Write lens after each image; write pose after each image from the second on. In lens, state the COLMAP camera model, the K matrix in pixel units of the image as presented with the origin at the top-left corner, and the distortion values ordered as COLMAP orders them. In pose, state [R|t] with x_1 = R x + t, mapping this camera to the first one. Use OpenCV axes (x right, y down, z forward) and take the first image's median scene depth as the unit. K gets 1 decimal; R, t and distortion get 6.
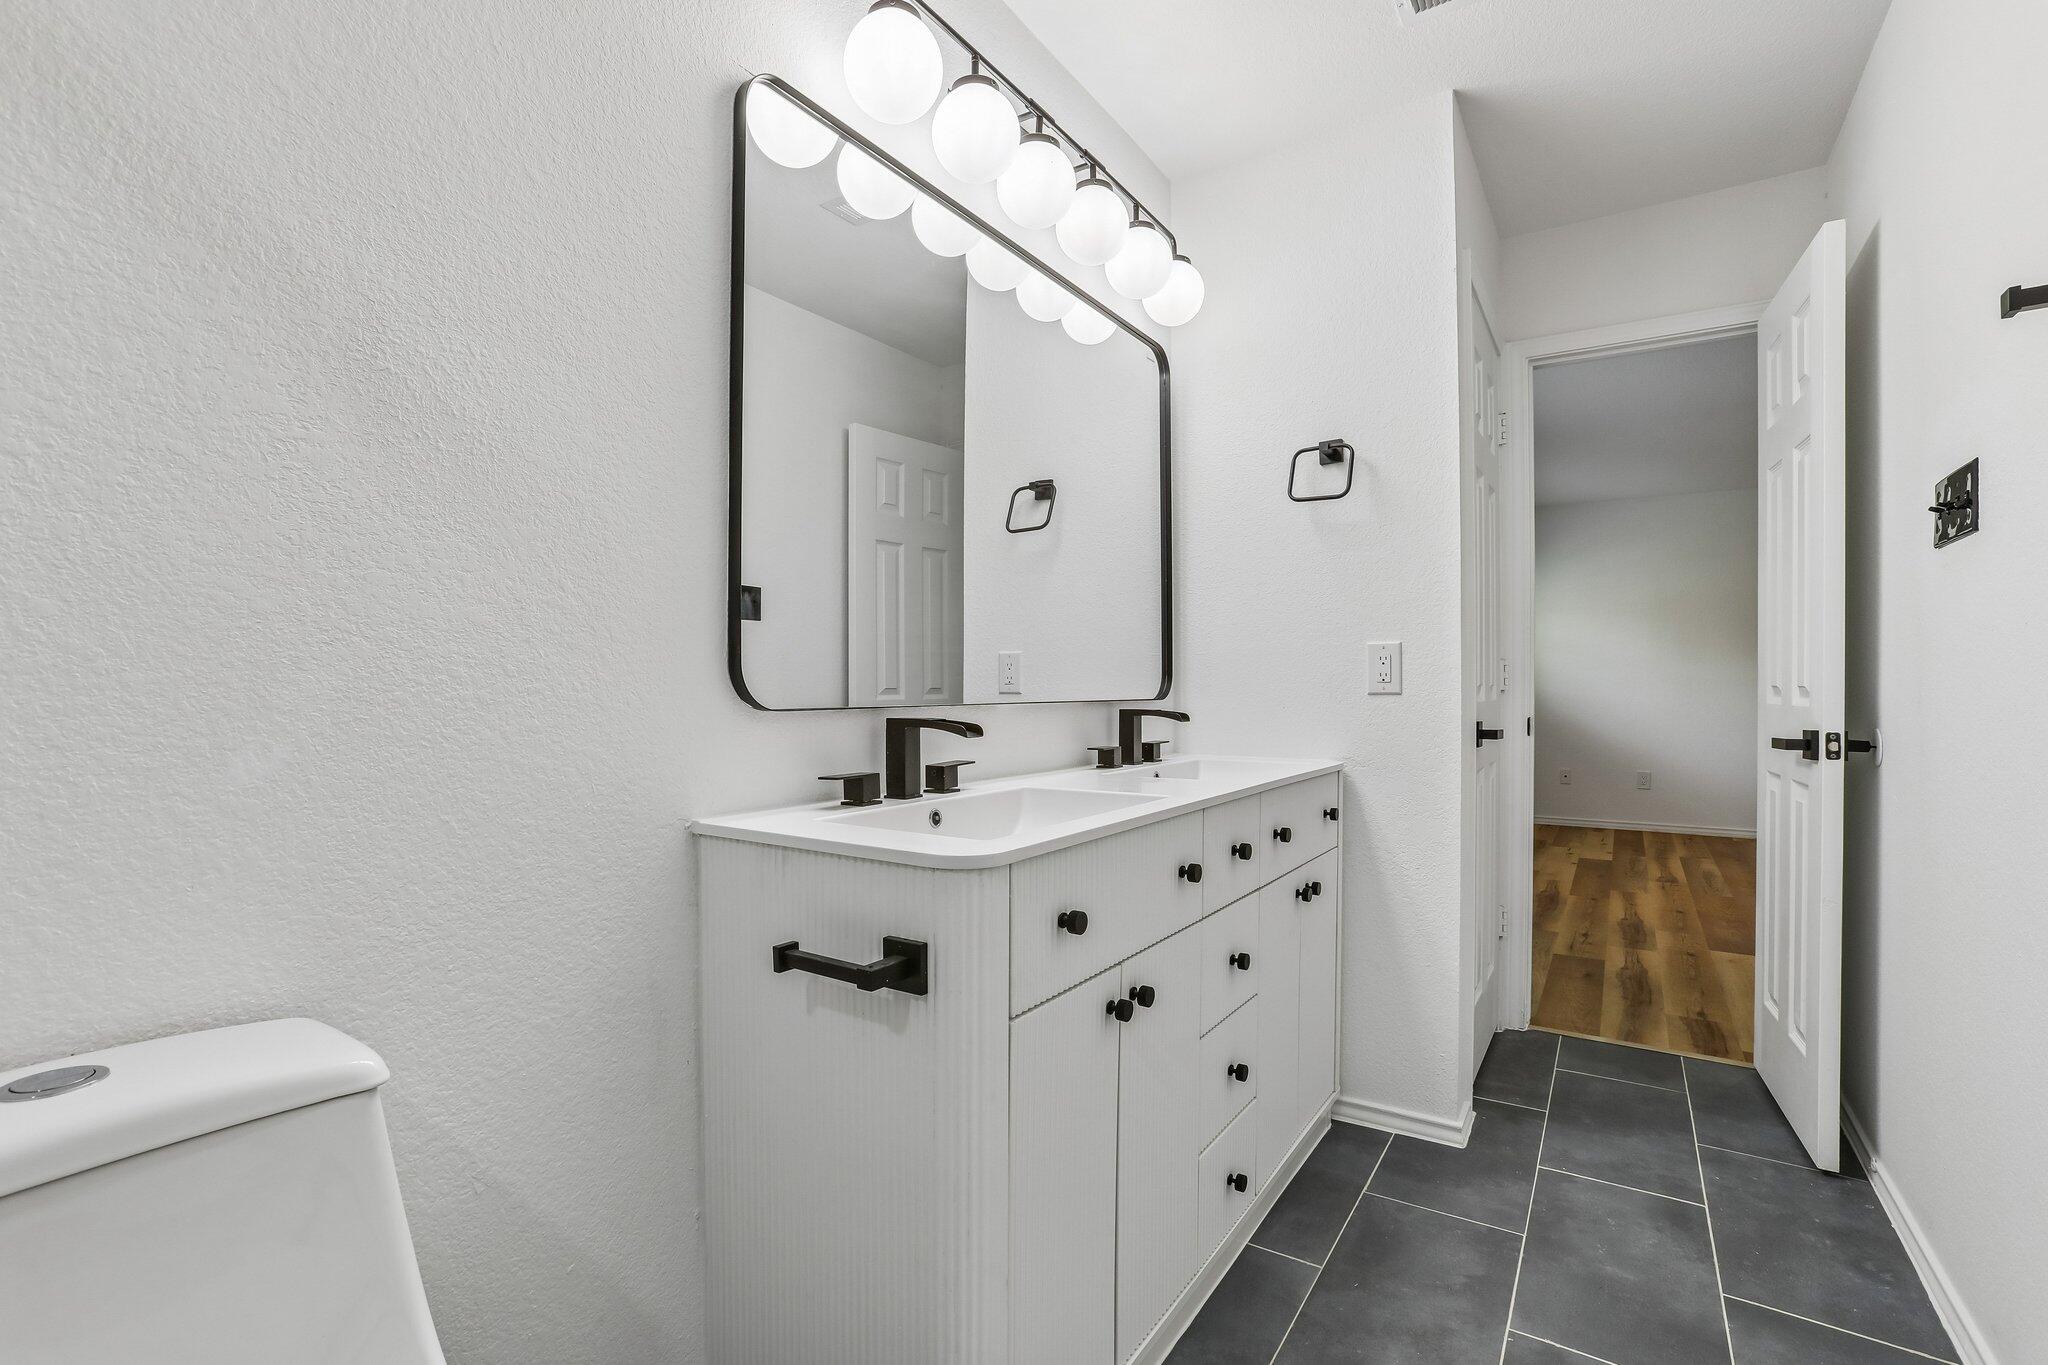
lens RADIAL K [[946.1, 0, 1019.8], [0, 946.1, 679.6], [0, 0, 1]] dist [-0.042848, 0.001221]
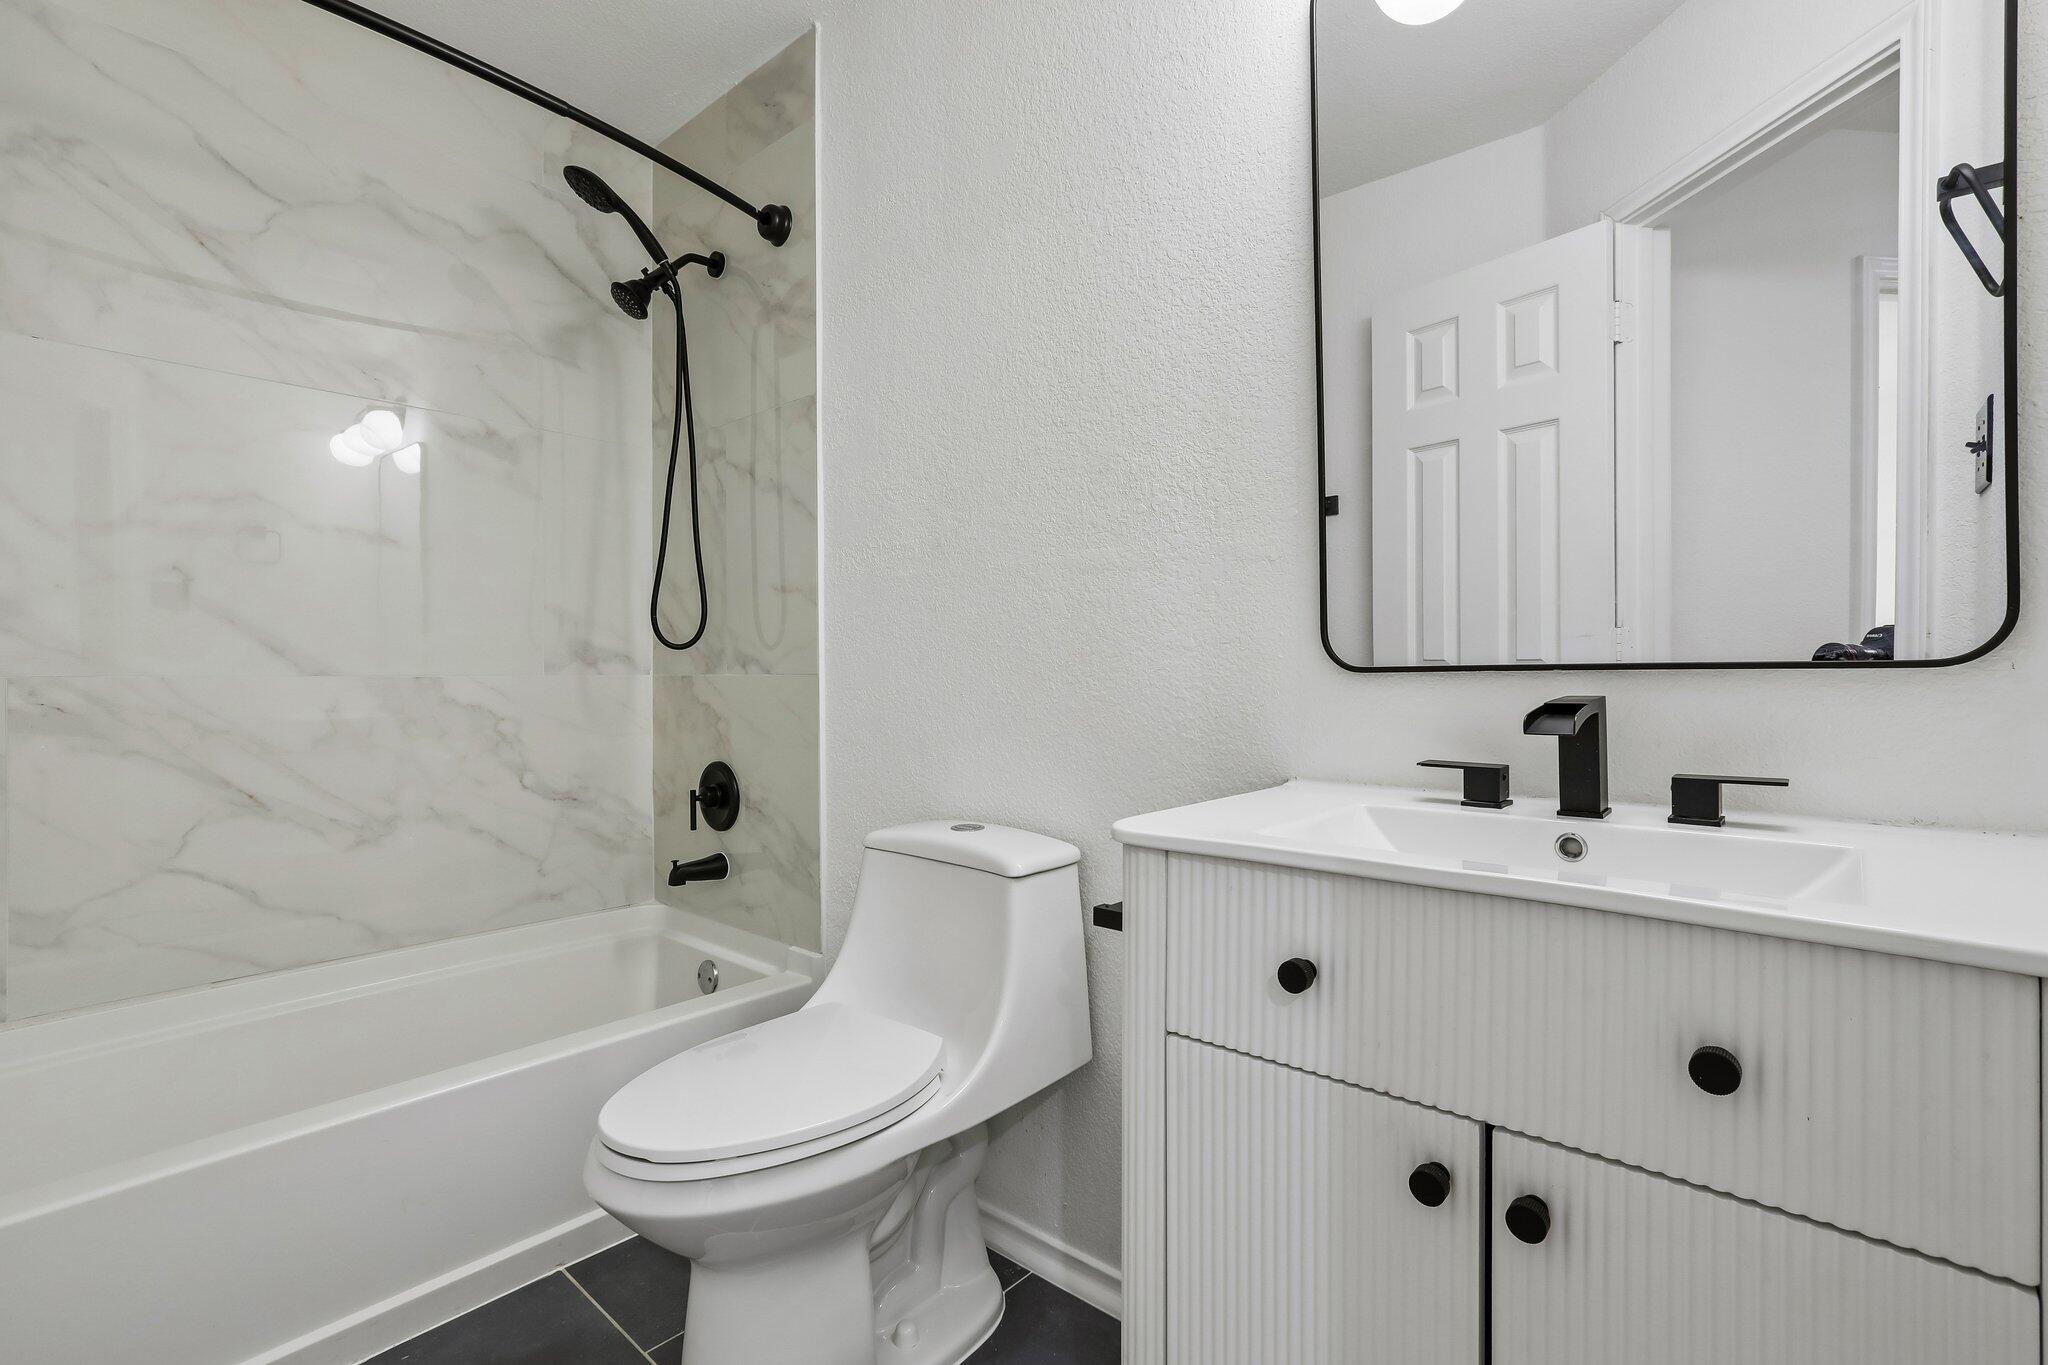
lens RADIAL K [[946.1, 0, 1021.5], [0, 946.1, 680.3], [0, 0, 1]] dist [-0.042848, 0.001221]
pose [[-0.148491, 0.013452, -0.988822, 0.668765], [-0.001581, 0.999903, 0.013840, 0.024835], [0.988912, 0.003619, -0.148456, 0.785818]]
